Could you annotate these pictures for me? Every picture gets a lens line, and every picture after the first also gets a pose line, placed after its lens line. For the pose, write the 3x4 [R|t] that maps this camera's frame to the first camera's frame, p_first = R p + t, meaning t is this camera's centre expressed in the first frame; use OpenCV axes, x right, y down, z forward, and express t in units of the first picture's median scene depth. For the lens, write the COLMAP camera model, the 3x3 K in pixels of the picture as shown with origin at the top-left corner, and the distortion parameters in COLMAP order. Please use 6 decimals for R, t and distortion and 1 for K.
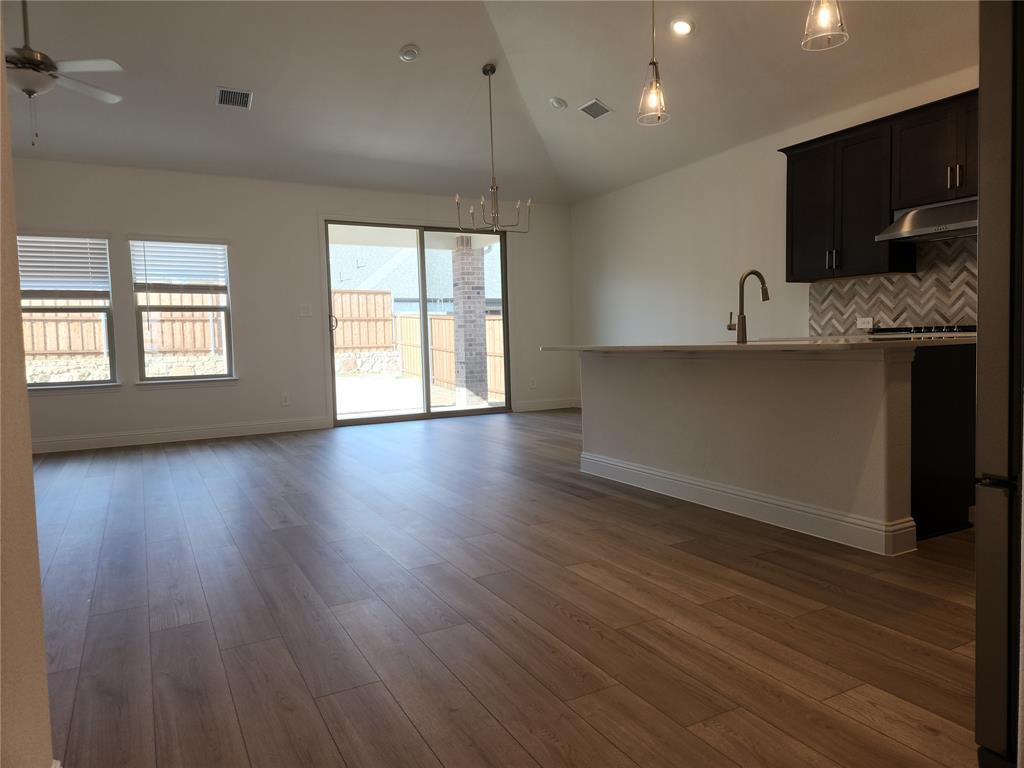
lens RADIAL K [[687.5, 0, 508.4], [0, 687.5, 384.7], [0, 0, 1]] dist [0.053933, -0.033001]
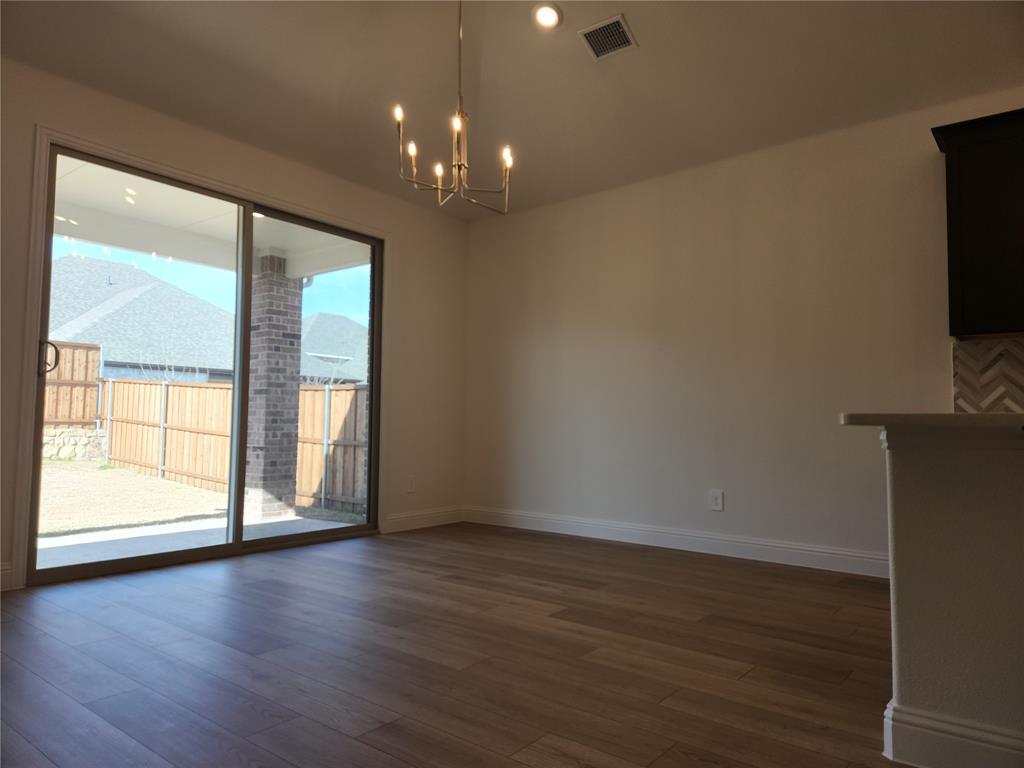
lens RADIAL K [[687.5, 0, 513.0], [0, 687.5, 383.4], [0, 0, 1]] dist [0.053933, -0.033001]
pose [[0.918000, 0.064889, 0.391236, -0.134177], [-0.012794, 0.990855, -0.134320, -0.010829], [-0.396374, 0.118301, 0.910435, 0.400406]]
